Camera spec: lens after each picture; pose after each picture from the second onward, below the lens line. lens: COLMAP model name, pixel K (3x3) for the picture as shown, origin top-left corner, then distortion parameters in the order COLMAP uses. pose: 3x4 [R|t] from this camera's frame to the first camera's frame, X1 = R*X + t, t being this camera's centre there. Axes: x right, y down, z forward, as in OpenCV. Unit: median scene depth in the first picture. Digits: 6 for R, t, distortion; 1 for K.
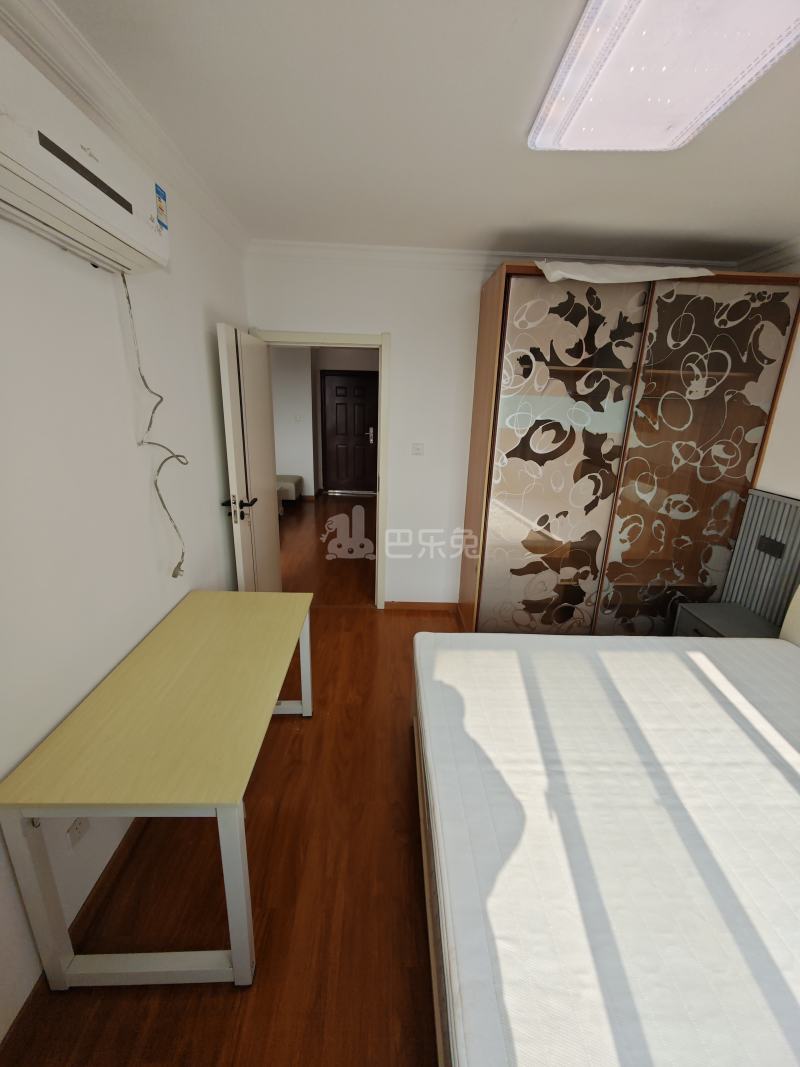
lens RADIAL K [[440.5, 0, 400.5], [0, 440.5, 529.1], [0, 0, 1]] dist [-0.000166, 0.000841]
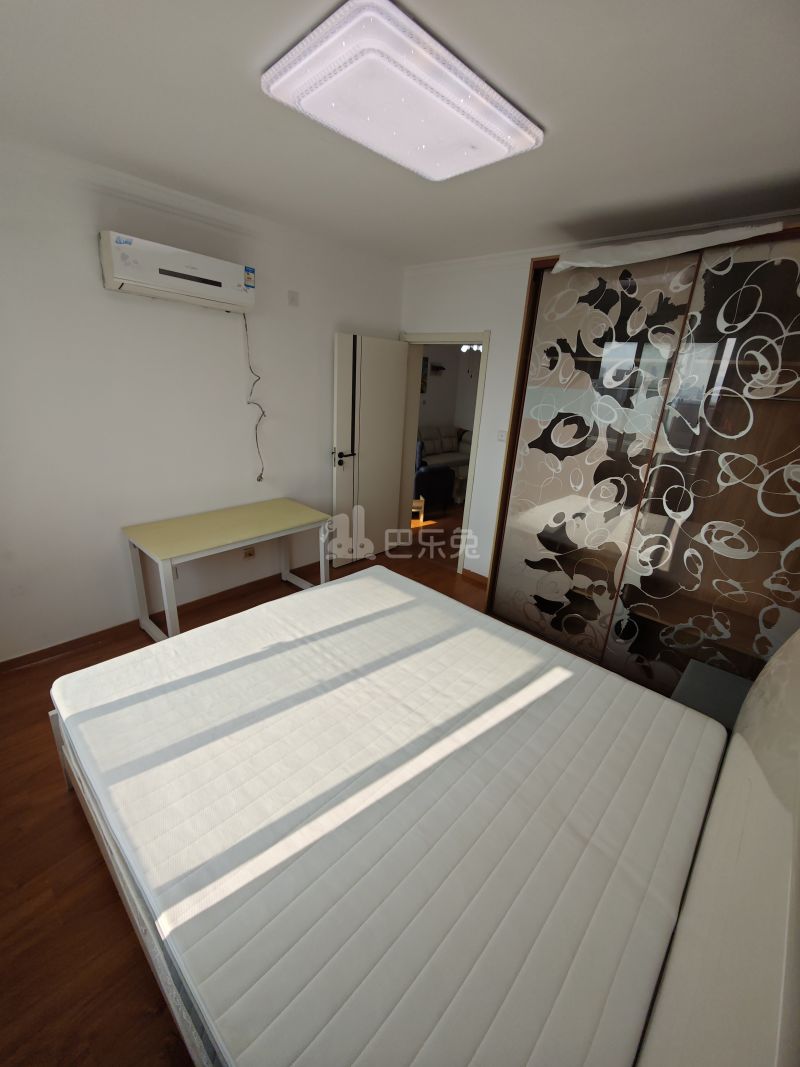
lens RADIAL K [[440.5, 0, 402.9], [0, 440.5, 527.7], [0, 0, 1]] dist [-0.000166, 0.000841]
pose [[0.712475, 0.240063, -0.659355, 0.794040], [-0.235429, 0.966972, 0.097667, -0.013492], [0.661024, 0.085646, 0.745461, 0.060250]]
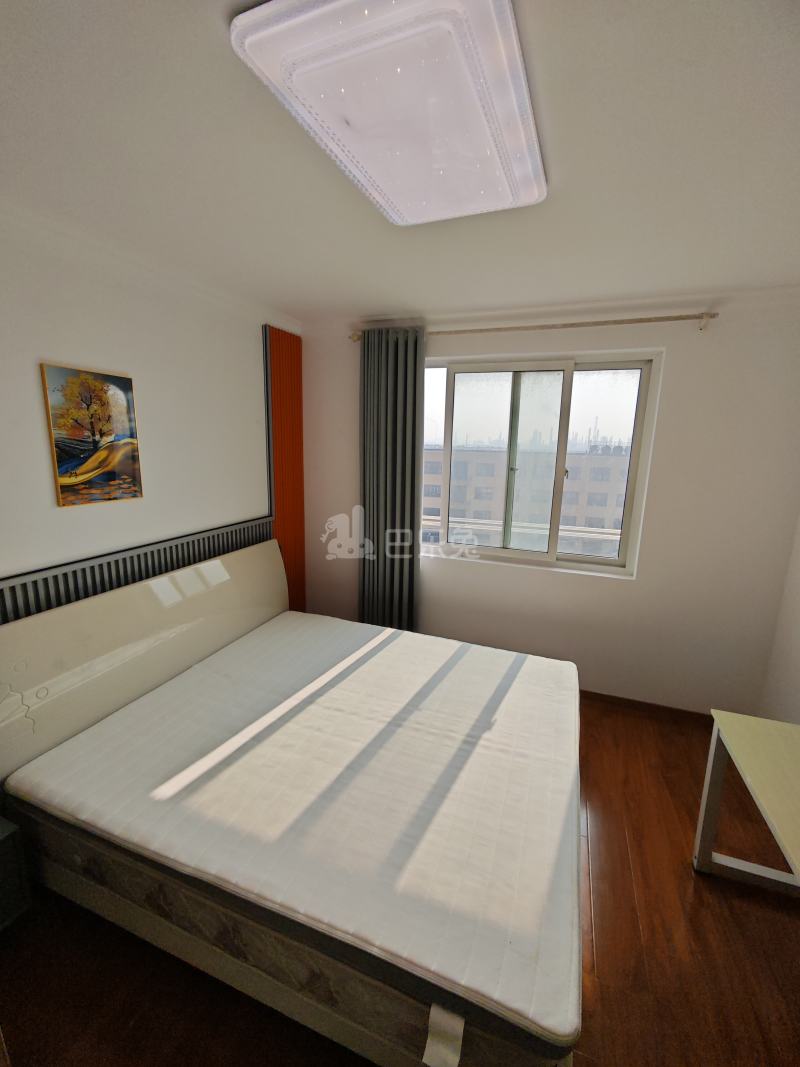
lens RADIAL K [[440.5, 0, 401.6], [0, 440.5, 532.8], [0, 0, 1]] dist [-0.000166, 0.000841]
pose [[-0.923280, -0.126186, 0.362811, 0.081119], [0.059718, 0.885869, 0.460077, -0.334376], [-0.379458, 0.446446, -0.810369, 1.030729]]
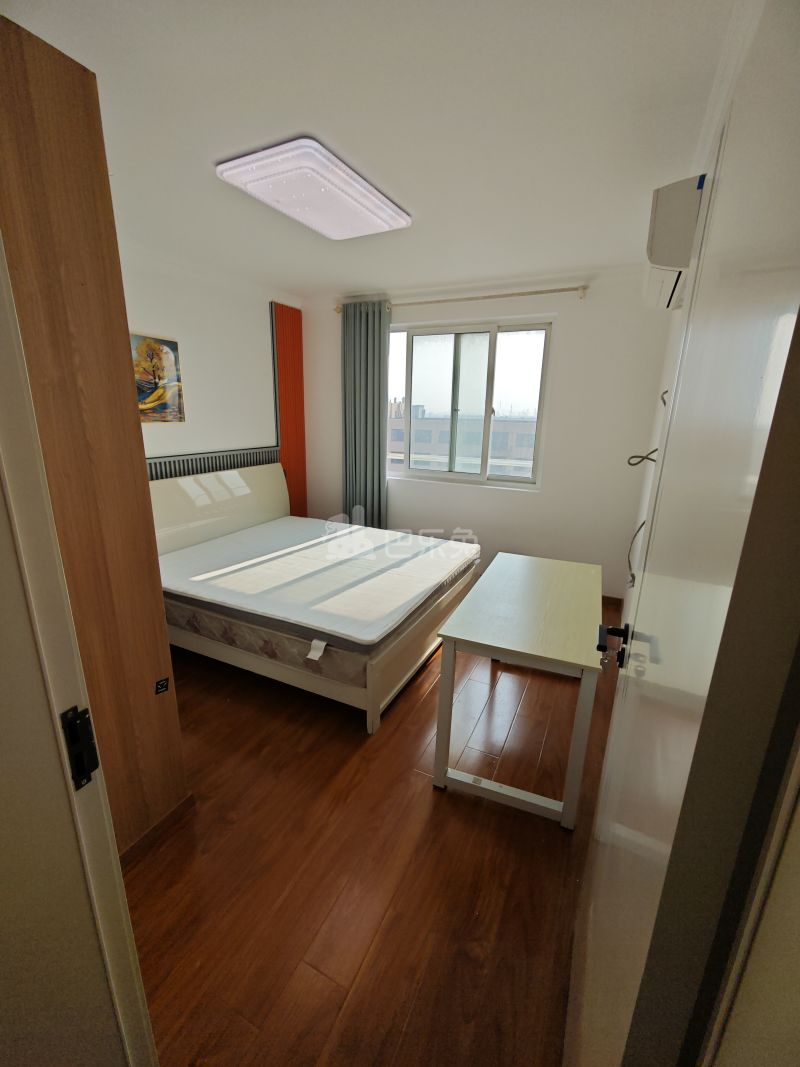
lens RADIAL K [[440.5, 0, 402.0], [0, 440.5, 530.0], [0, 0, 1]] dist [-0.000166, 0.000841]
pose [[-0.884245, -0.166174, 0.436459, -0.328226], [0.086573, 0.860036, 0.502836, -0.356762], [-0.458928, 0.482416, -0.746096, 1.333238]]
